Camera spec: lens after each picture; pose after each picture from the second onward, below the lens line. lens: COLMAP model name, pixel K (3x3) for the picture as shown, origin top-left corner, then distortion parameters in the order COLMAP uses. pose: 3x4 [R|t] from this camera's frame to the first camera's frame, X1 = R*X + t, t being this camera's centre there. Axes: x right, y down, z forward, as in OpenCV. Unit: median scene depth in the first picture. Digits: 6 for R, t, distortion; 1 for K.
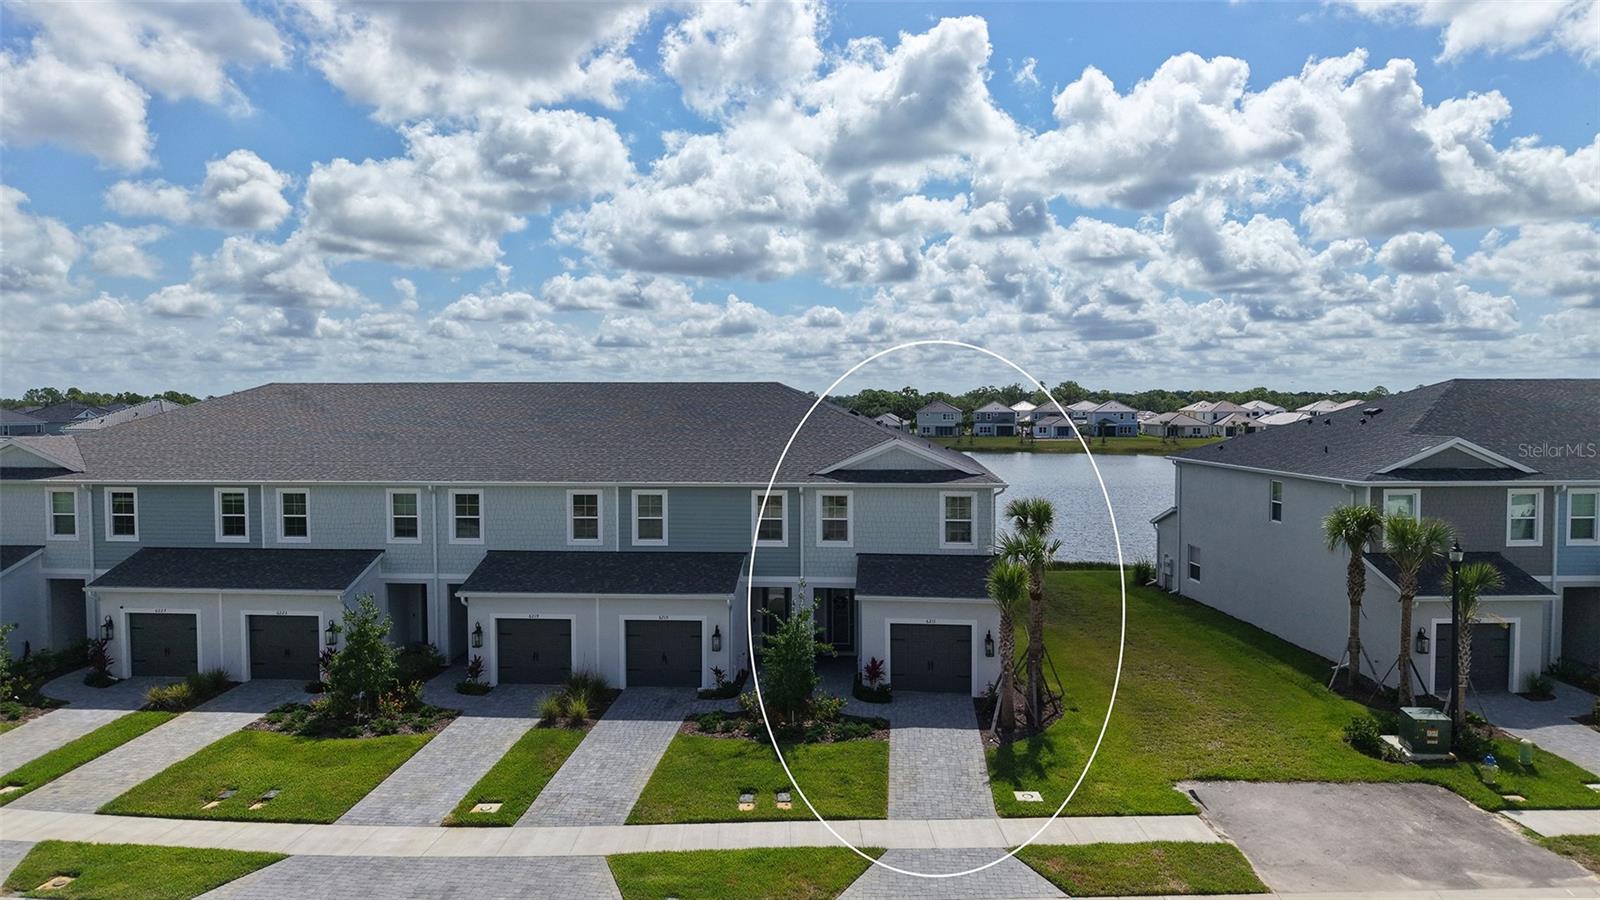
lens RADIAL K [[1071.4, 0, 800.7], [0, 1071.4, 483.0], [0, 0, 1]] dist [0.026154, -0.030128]
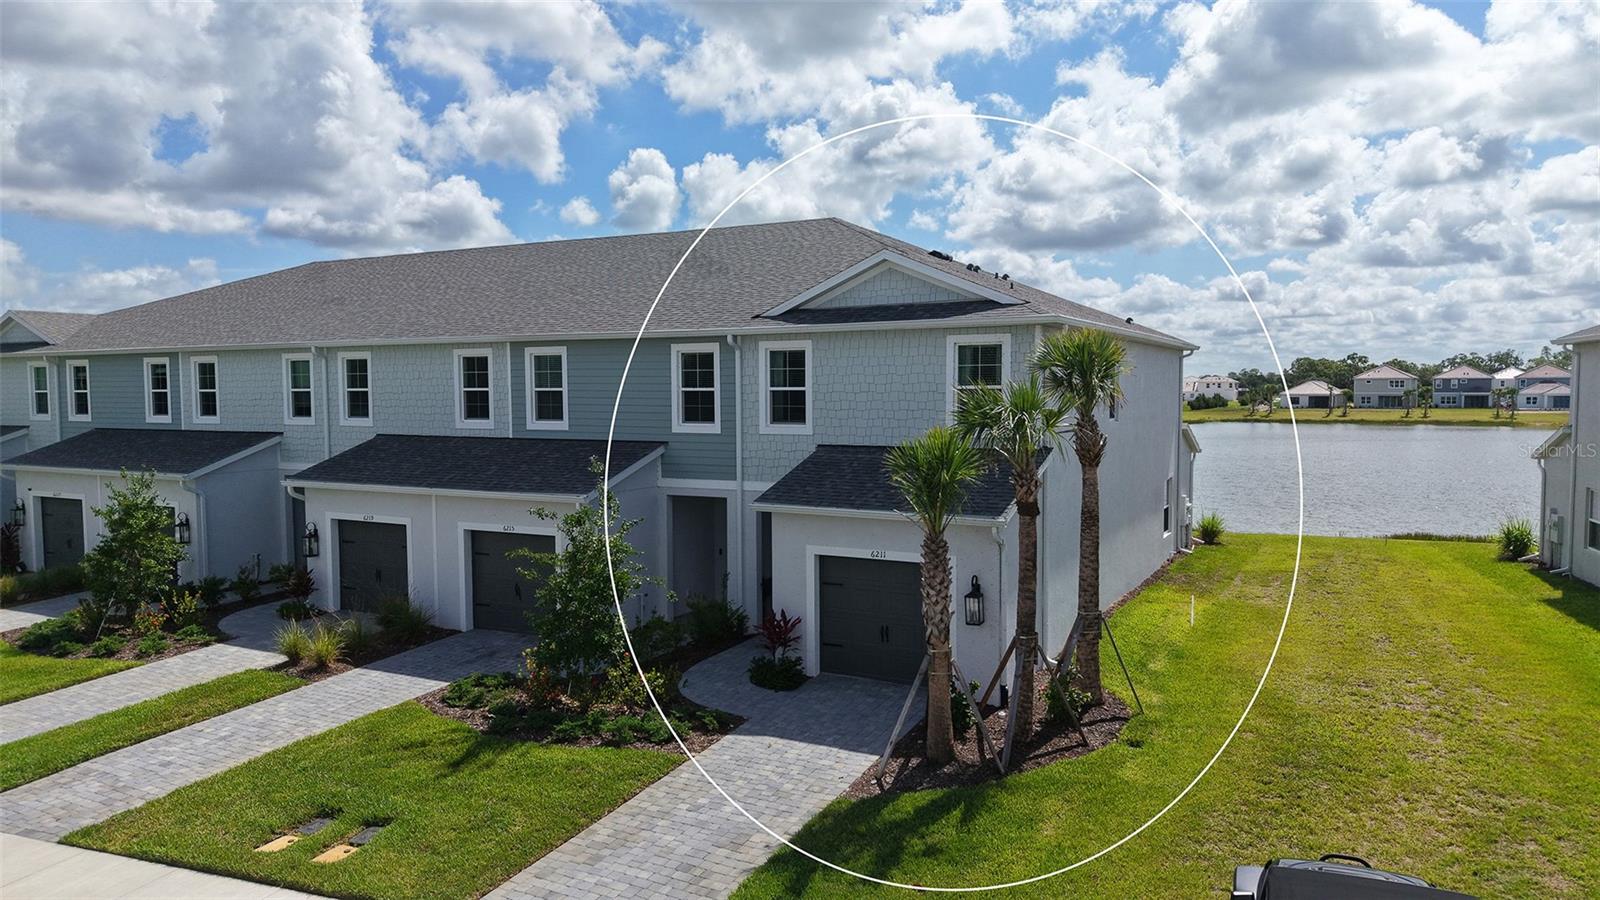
lens RADIAL K [[1071.4, 0, 802.1], [0, 1071.4, 453.9], [0, 0, 1]] dist [0.026154, -0.030128]
pose [[0.921887, 0.020691, -0.386906, 0.273945], [-0.025807, 0.999635, -0.008034, 0.075329], [0.386598, 0.017392, 0.922084, 0.427462]]
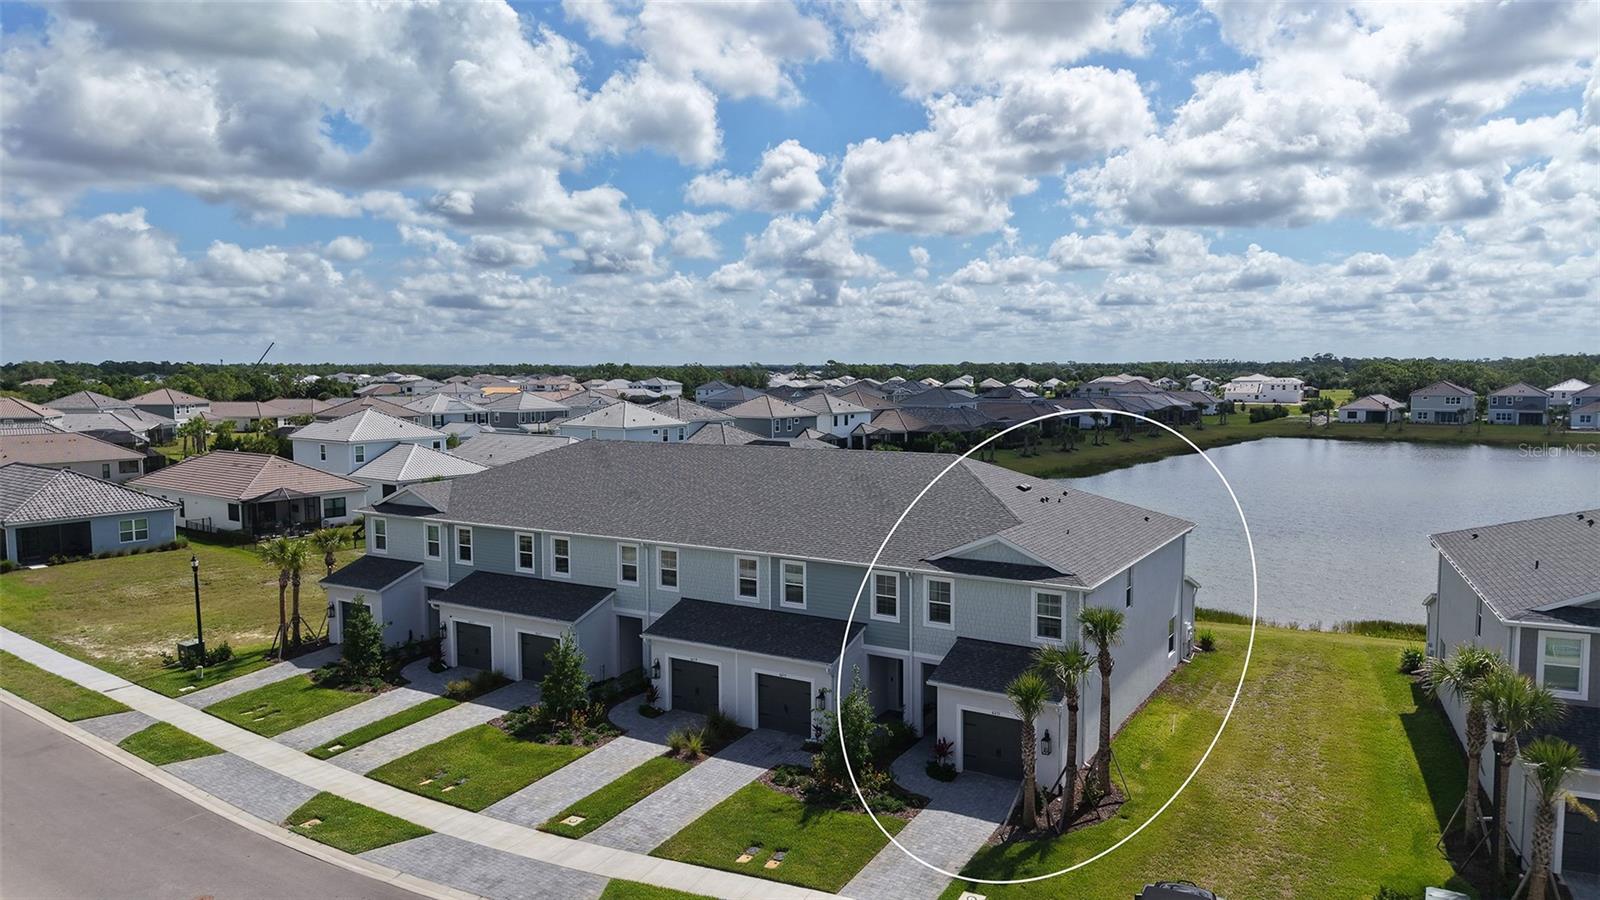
lens RADIAL K [[1071.4, 0, 802.2], [0, 1071.4, 458.2], [0, 0, 1]] dist [0.026154, -0.030128]
pose [[0.897010, 0.036681, -0.440486, 0.378336], [-0.030484, 0.999312, 0.021140, -0.130528], [0.440958, -0.005535, 0.897511, -0.051382]]
